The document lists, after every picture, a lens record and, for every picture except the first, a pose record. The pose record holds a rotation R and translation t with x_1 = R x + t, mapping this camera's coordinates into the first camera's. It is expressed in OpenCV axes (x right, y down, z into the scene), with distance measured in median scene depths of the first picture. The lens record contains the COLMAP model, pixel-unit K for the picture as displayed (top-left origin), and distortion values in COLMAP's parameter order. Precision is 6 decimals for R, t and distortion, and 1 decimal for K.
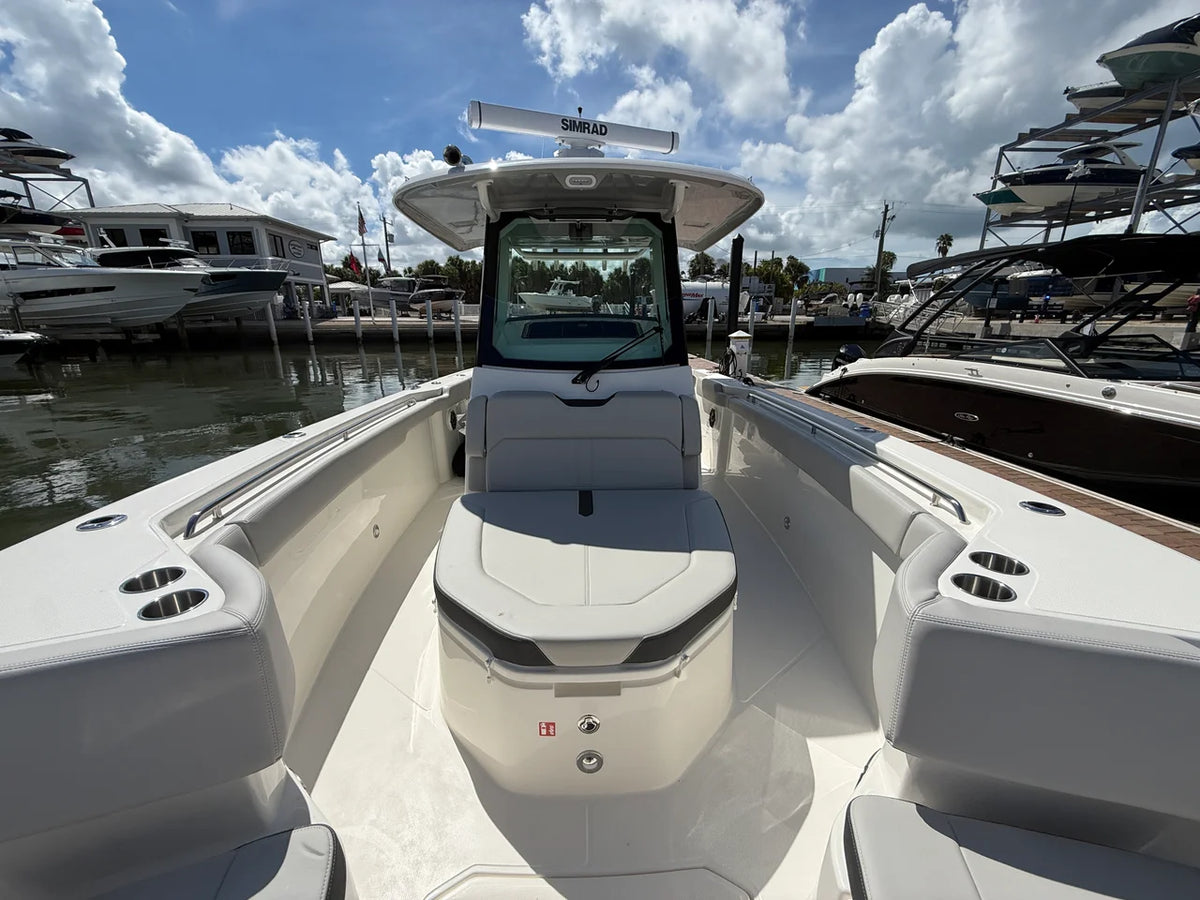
lens RADIAL K [[478.5, 0, 596.4], [0, 478.5, 452.0], [0, 0, 1]] dist [0.000325, 0.000031]
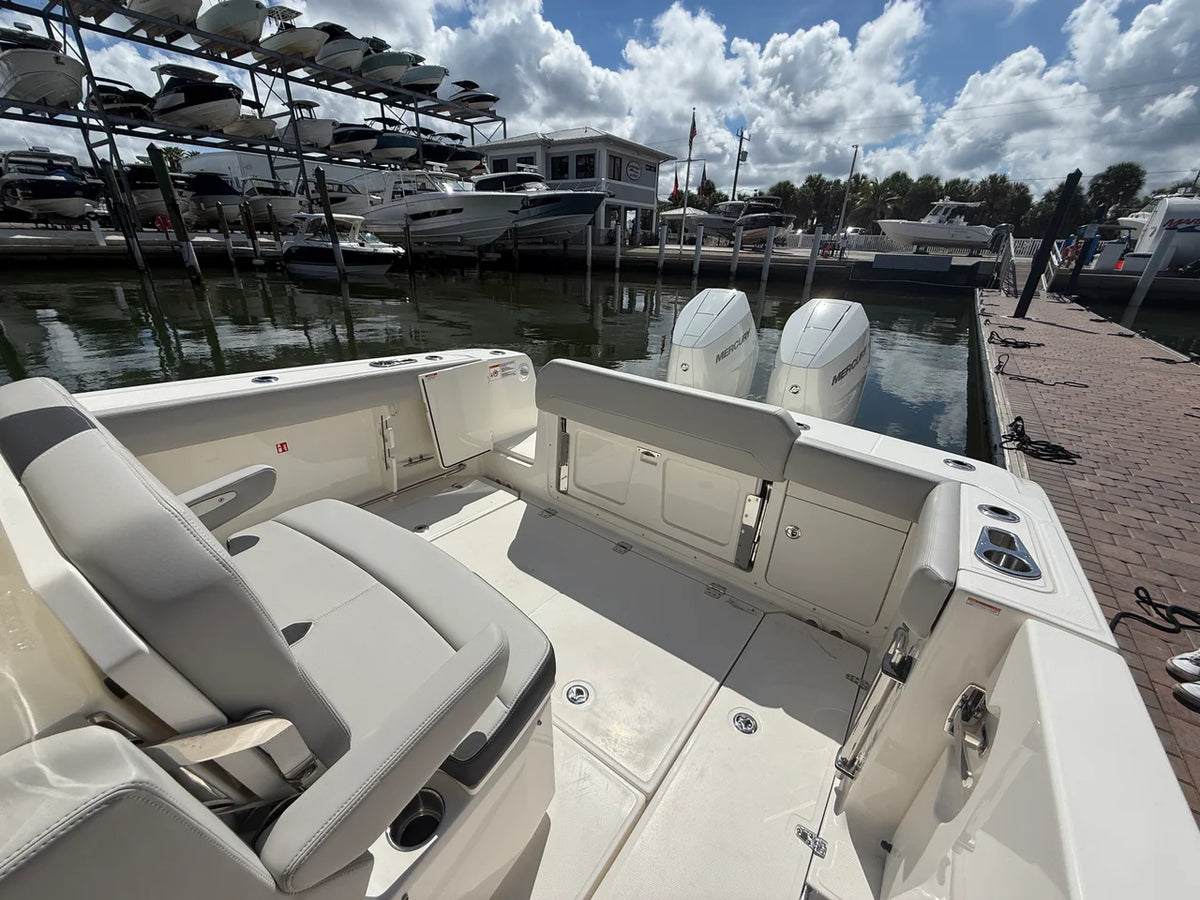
lens RADIAL K [[478.5, 0, 596.4], [0, 478.5, 452.0], [0, 0, 1]] dist [0.000325, 0.000031]
pose [[0.780172, 0.276691, -0.561047, 0.029327], [-0.203860, 0.960359, 0.190138, -0.046902], [0.591416, -0.033965, 0.805651, 0.166759]]
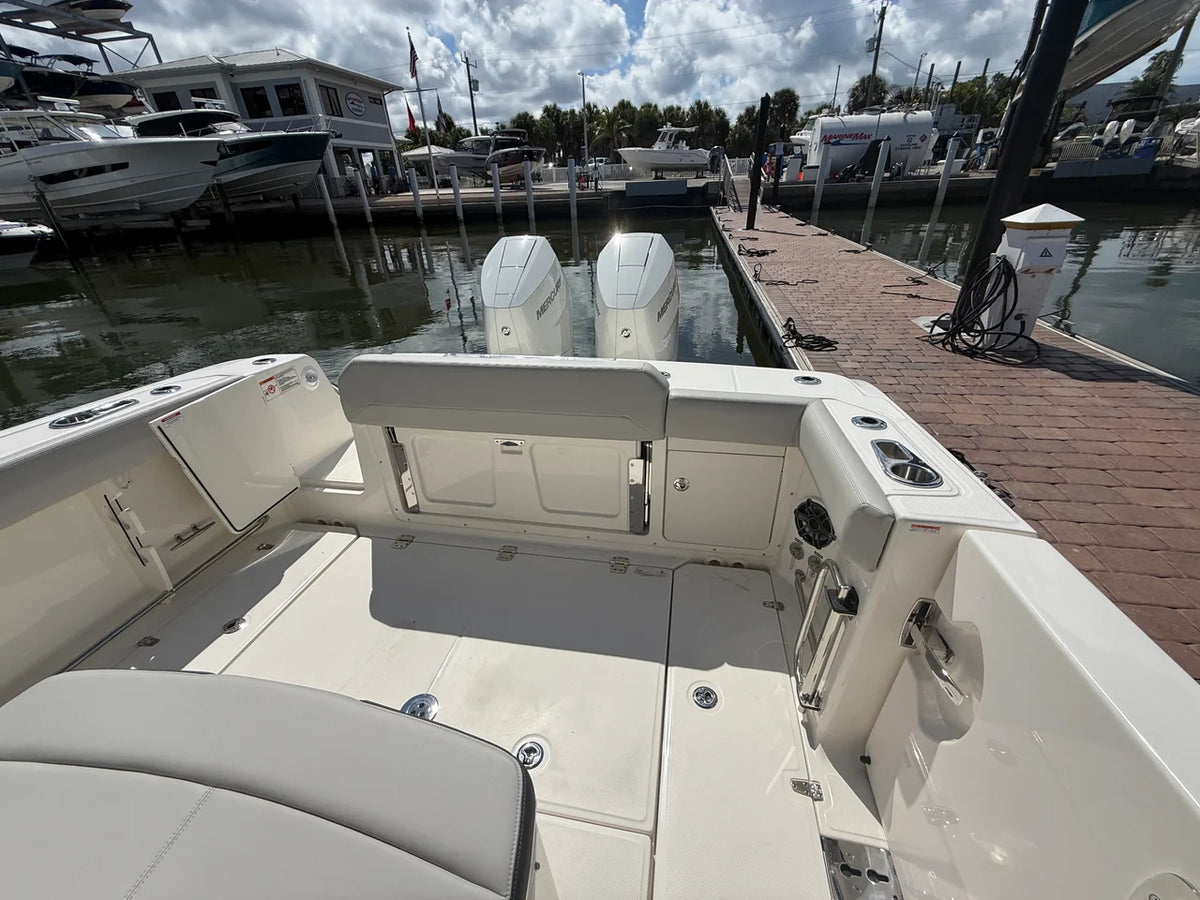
lens RADIAL K [[478.5, 0, 596.4], [0, 478.5, 452.0], [0, 0, 1]] dist [0.000325, 0.000031]
pose [[0.974582, 0.077164, -0.210325, 0.018942], [-0.024464, 0.969853, 0.242460, -0.048744], [0.222693, -0.231152, 0.947088, 0.173031]]
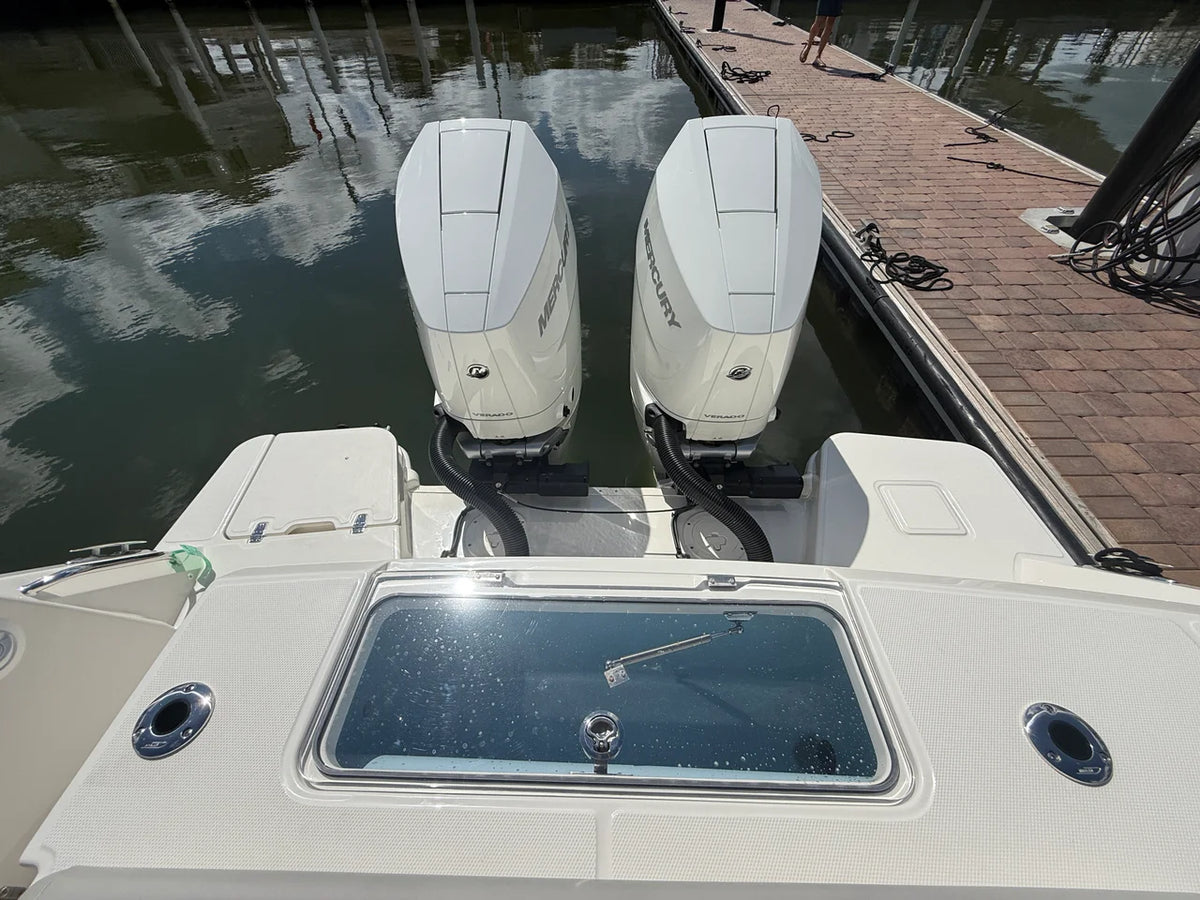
lens RADIAL K [[495.6, 0, 598.7], [0, 495.6, 437.6], [0, 0, 1]] dist [-0.004293, 0.000580]
pose [[0.998086, 0.037383, -0.049259, -0.006249], [-0.008274, 0.870149, 0.492719, -0.066249], [0.061282, -0.491369, 0.868793, 0.225149]]
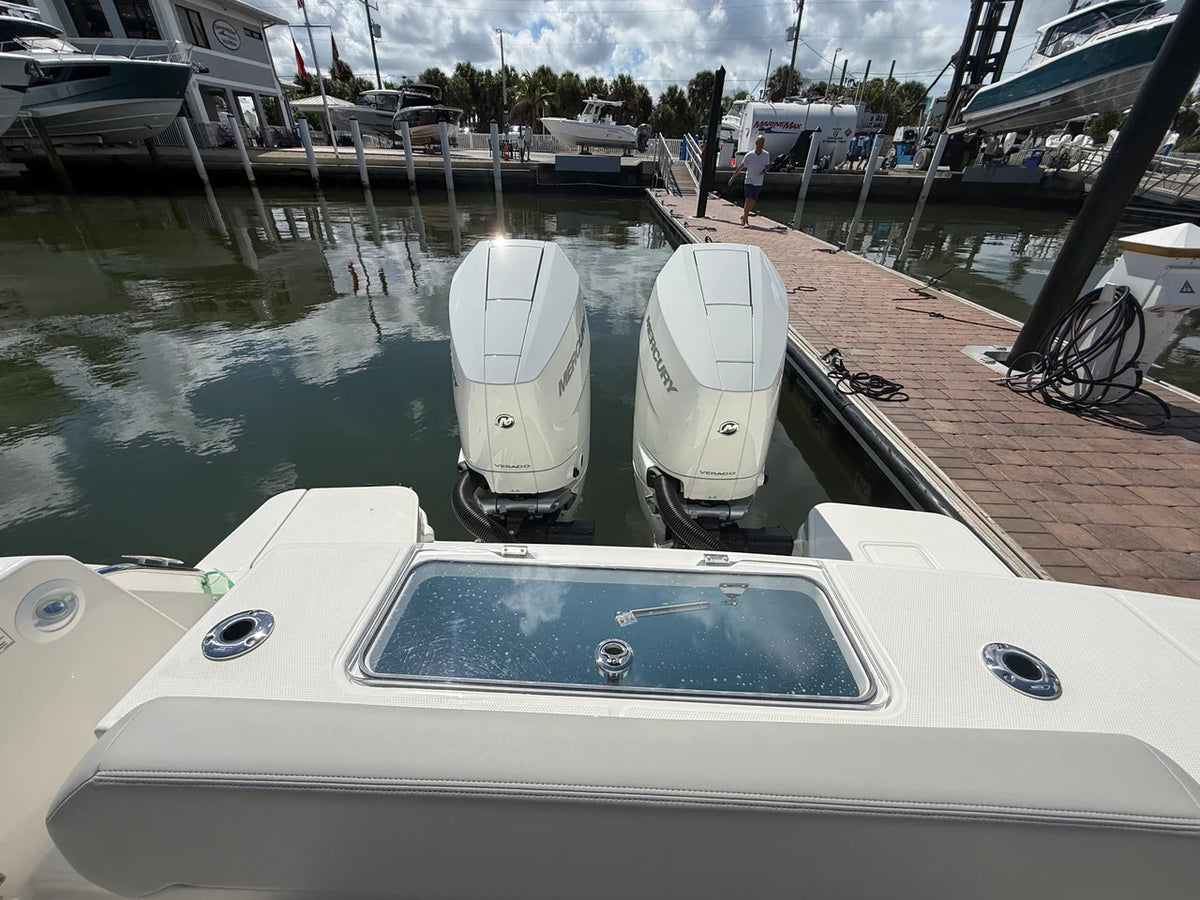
lens RADIAL K [[478.5, 0, 596.4], [0, 478.5, 452.0], [0, 0, 1]] dist [0.000325, 0.000031]
pose [[0.996818, 0.062479, -0.049498, -0.007276], [-0.046477, 0.960067, 0.275882, -0.060162], [0.064759, -0.272704, 0.959916, 0.216550]]
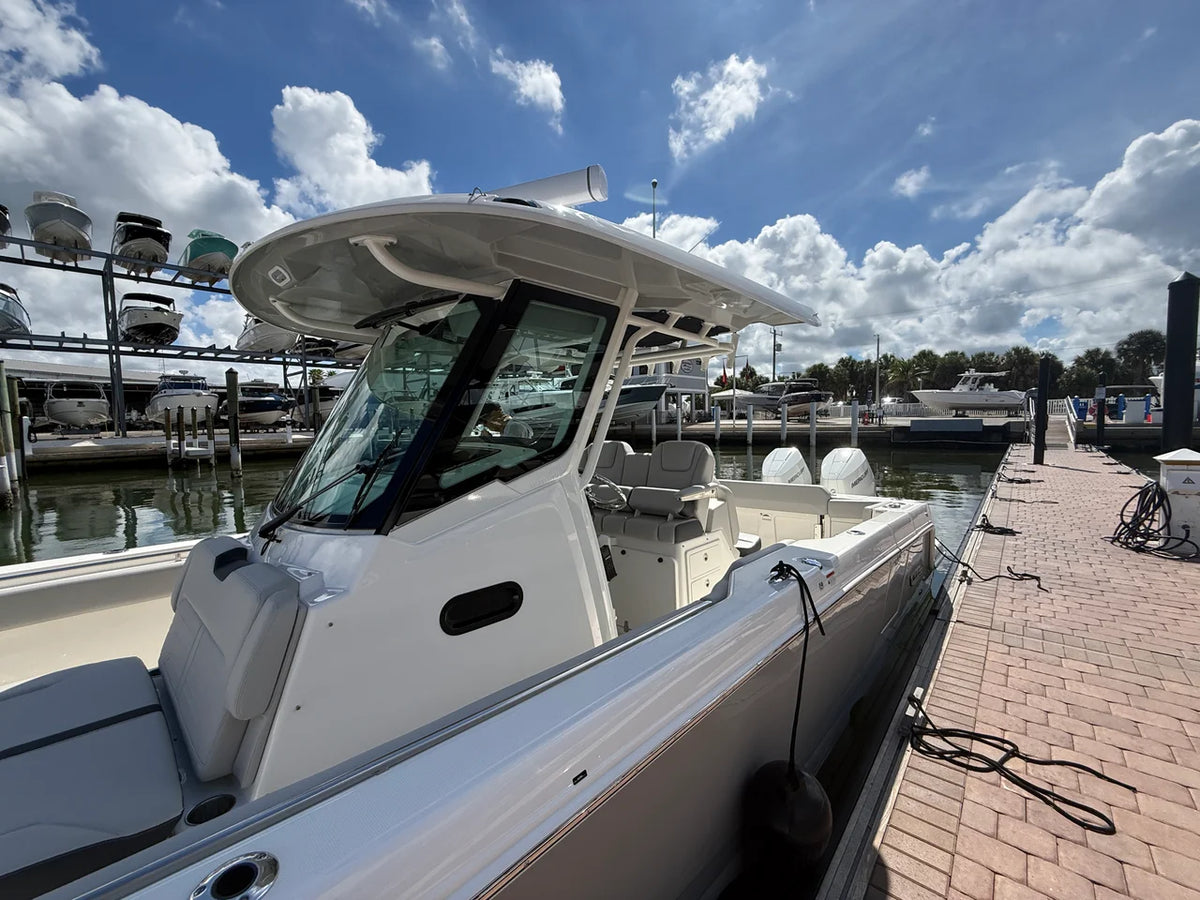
lens RADIAL K [[478.5, 0, 596.4], [0, 478.5, 452.0], [0, 0, 1]] dist [0.000325, 0.000031]
pose [[0.709565, 0.036217, -0.703709, 0.069400], [-0.178659, 0.975292, -0.129951, -0.023695], [0.681615, 0.217932, 0.698503, 0.072060]]
